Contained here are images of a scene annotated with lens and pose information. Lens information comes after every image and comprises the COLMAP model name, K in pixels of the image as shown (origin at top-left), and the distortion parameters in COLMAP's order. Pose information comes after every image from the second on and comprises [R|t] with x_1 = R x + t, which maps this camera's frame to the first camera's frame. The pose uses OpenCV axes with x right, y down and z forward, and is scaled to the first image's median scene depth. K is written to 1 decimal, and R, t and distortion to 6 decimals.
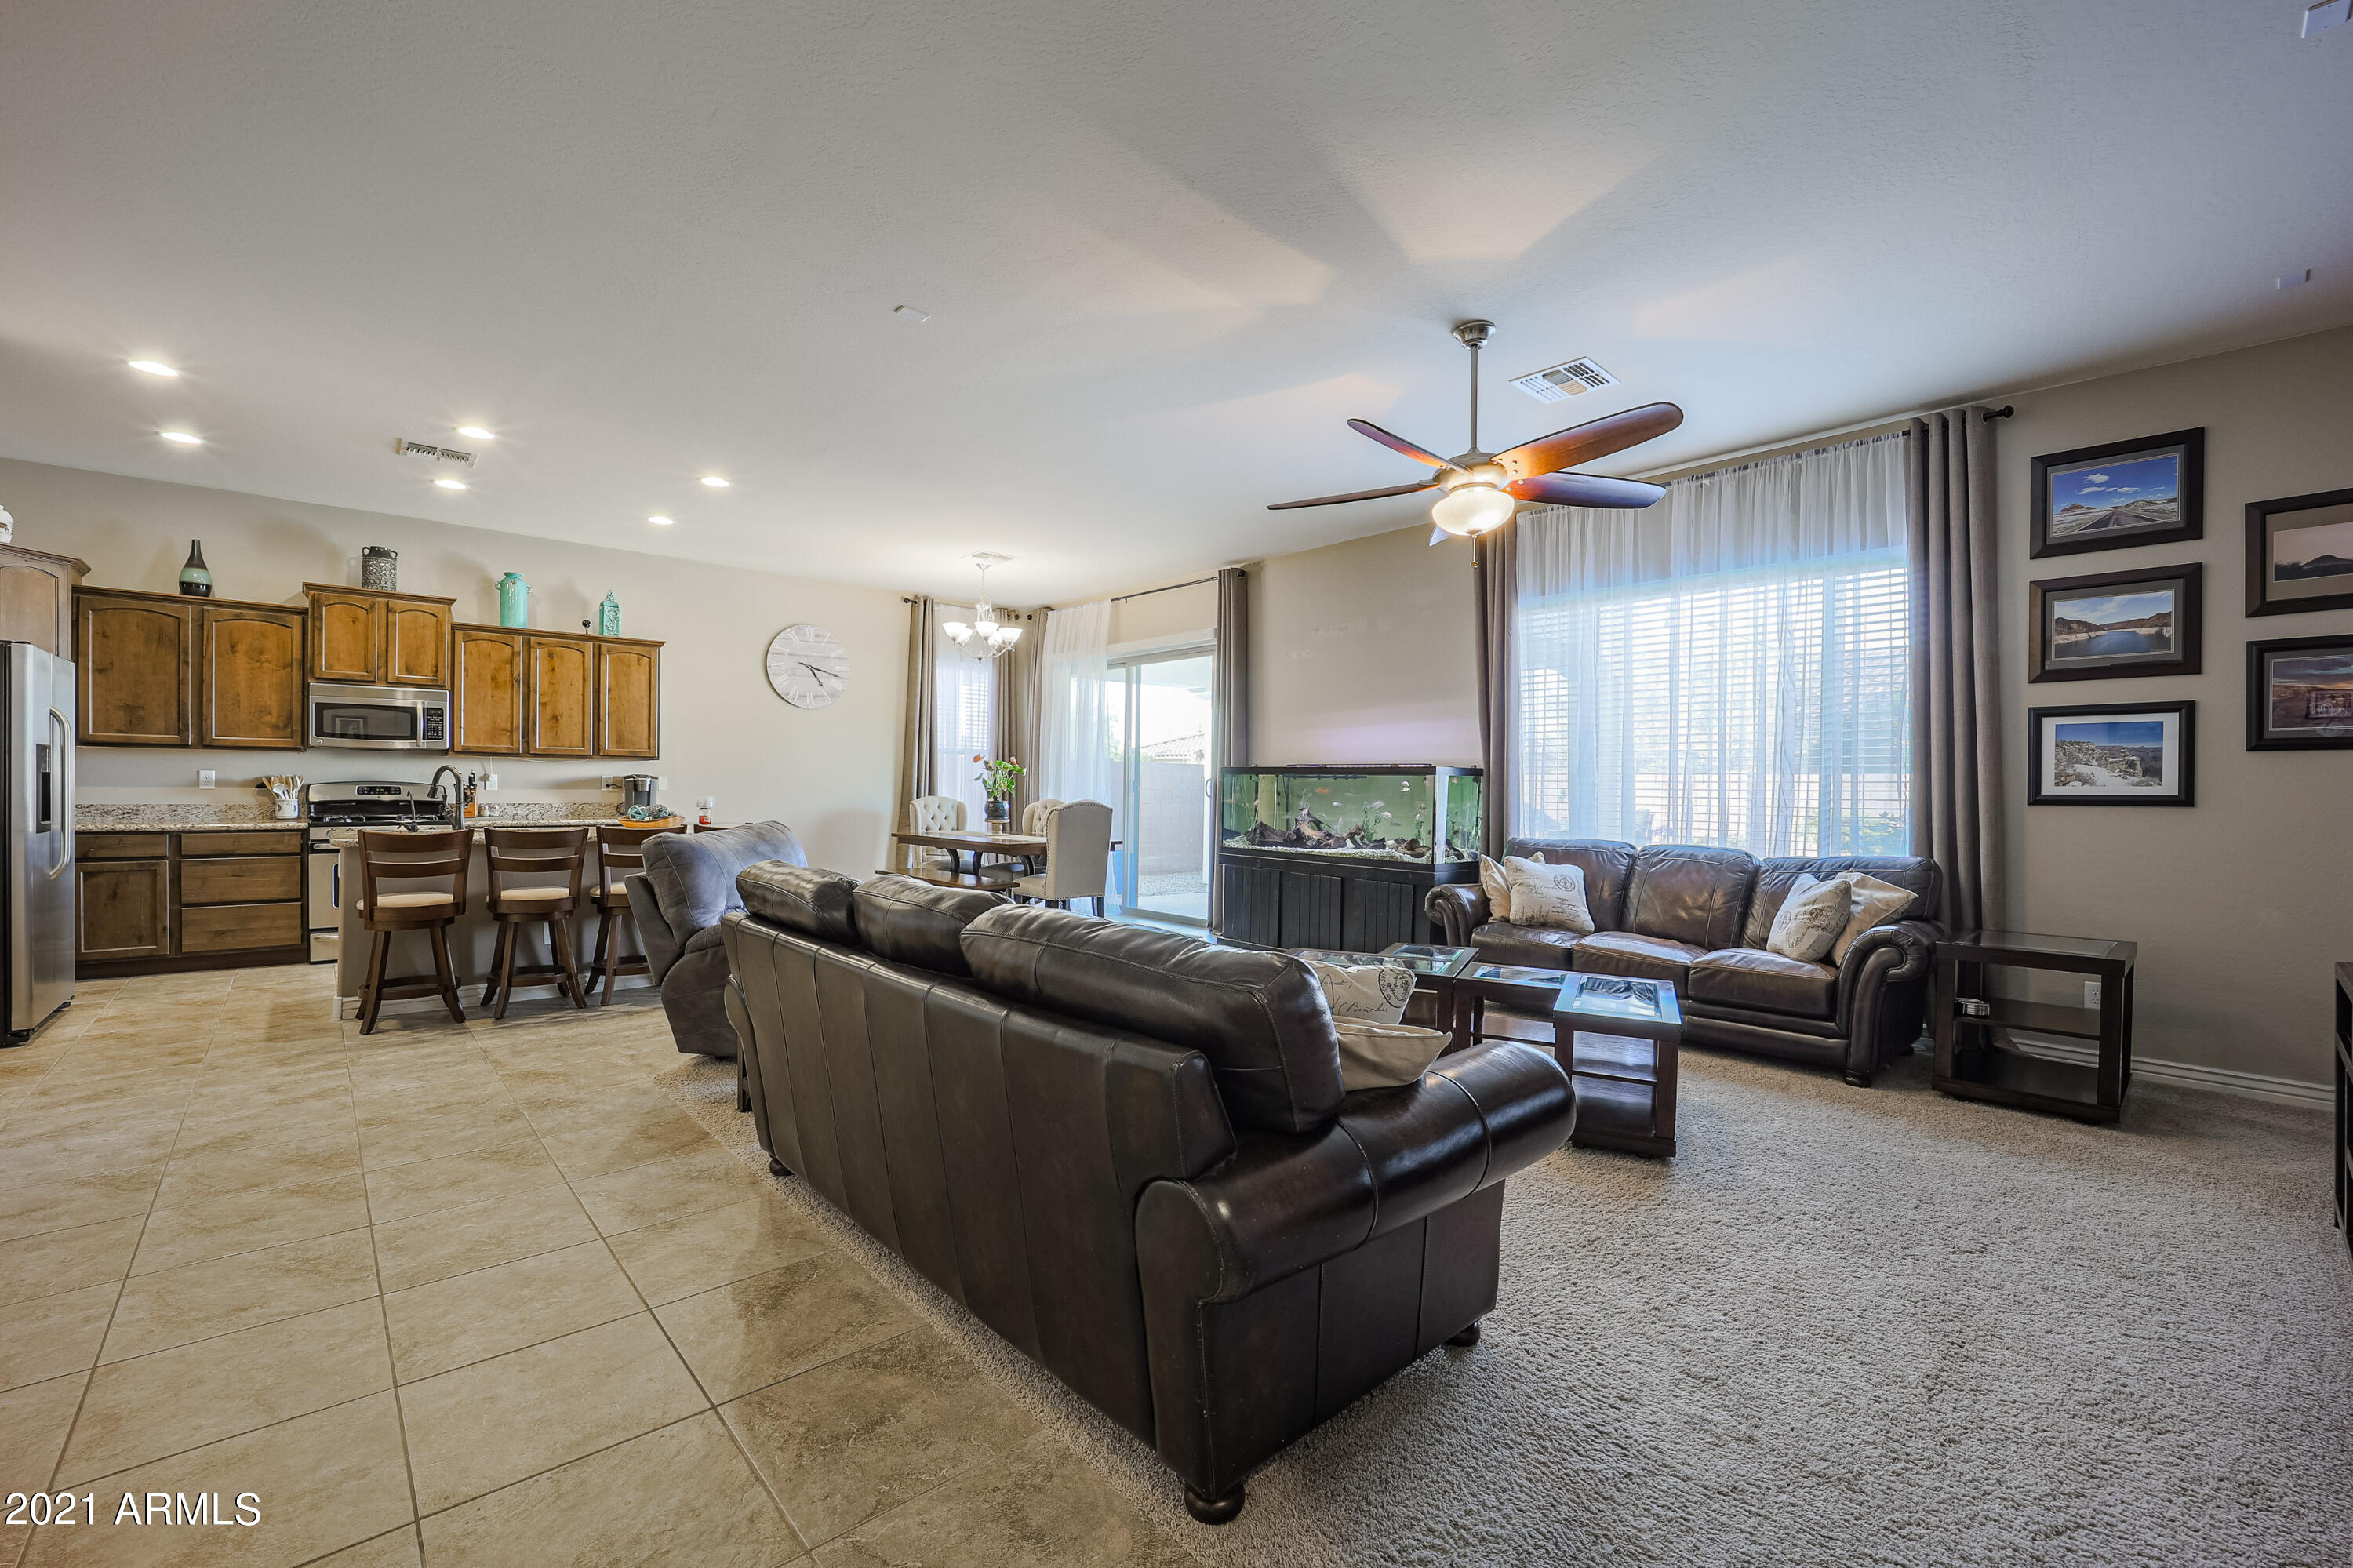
lens RADIAL K [[982.2, 0, 1180.9], [0, 982.2, 802.4], [0, 0, 1]] dist [-0.020589, -0.000037]
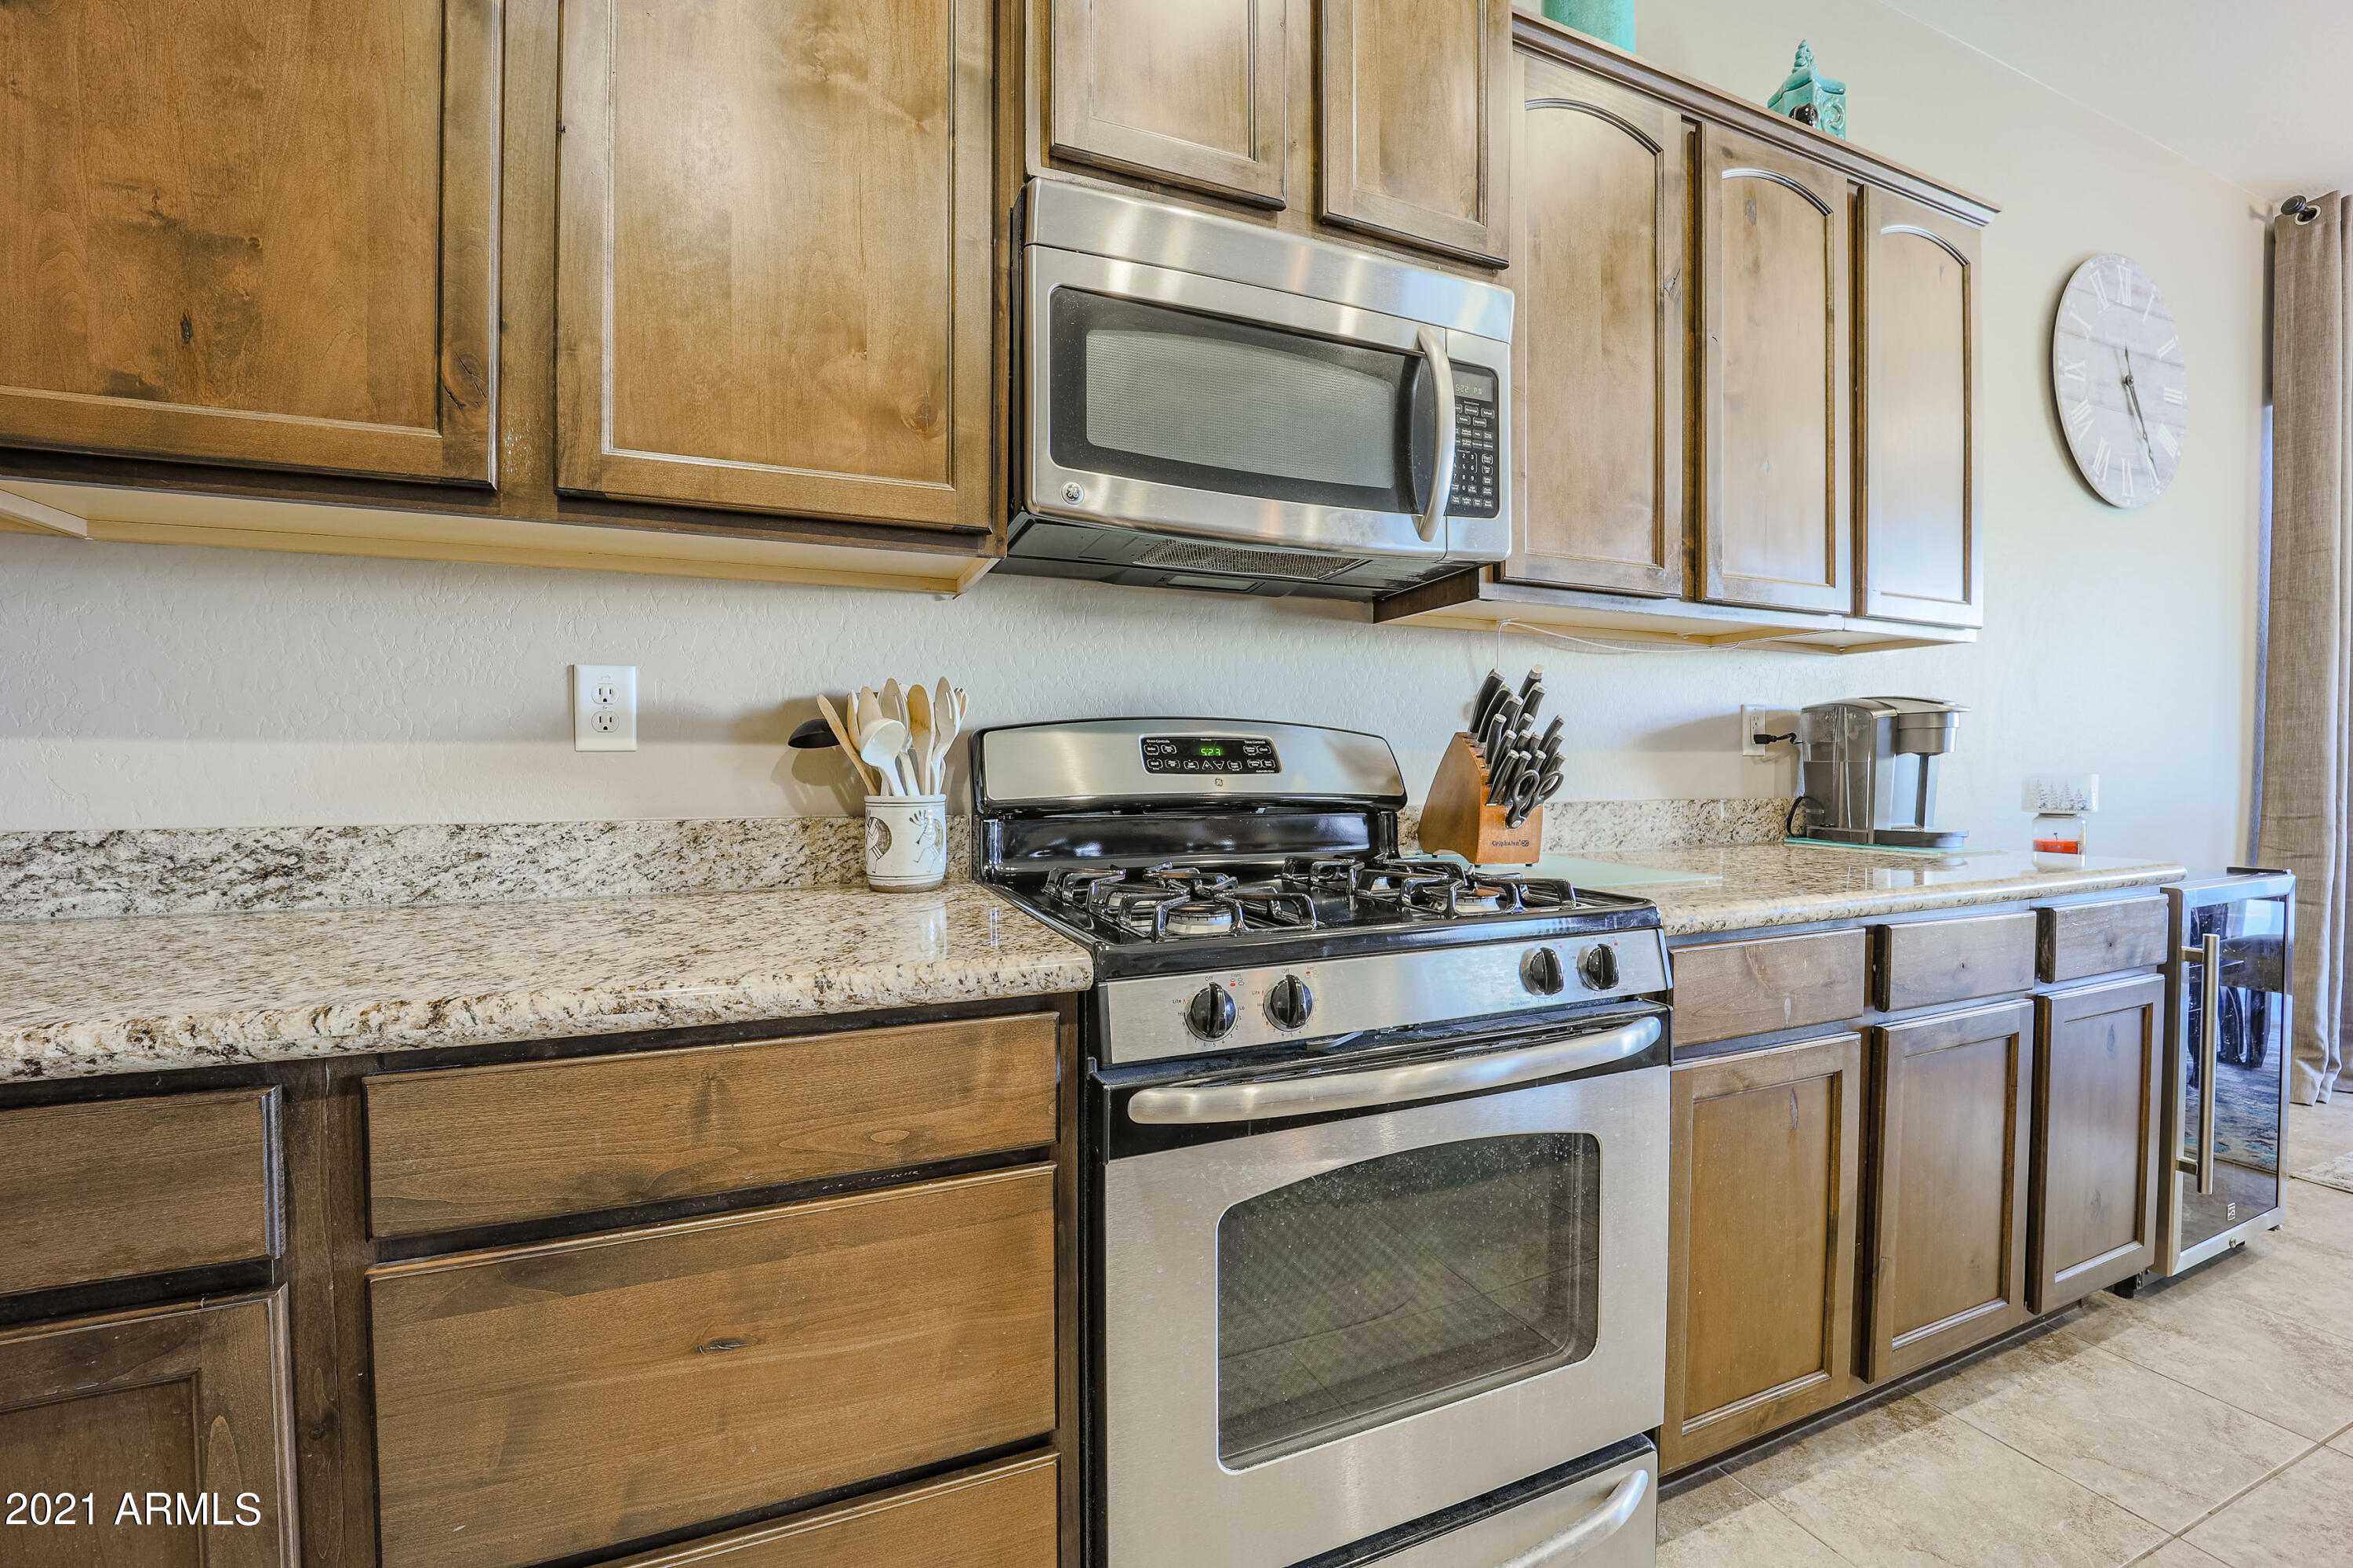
lens RADIAL K [[965.3, 0, 1174.1], [0, 965.3, 784.8], [0, 0, 1]] dist [-0.022638, -0.000561]
pose [[0.941129, -0.008216, -0.337948, -0.802414], [0.007680, 0.999966, -0.002923, -0.004718], [0.337961, 0.000156, 0.941160, 0.821570]]
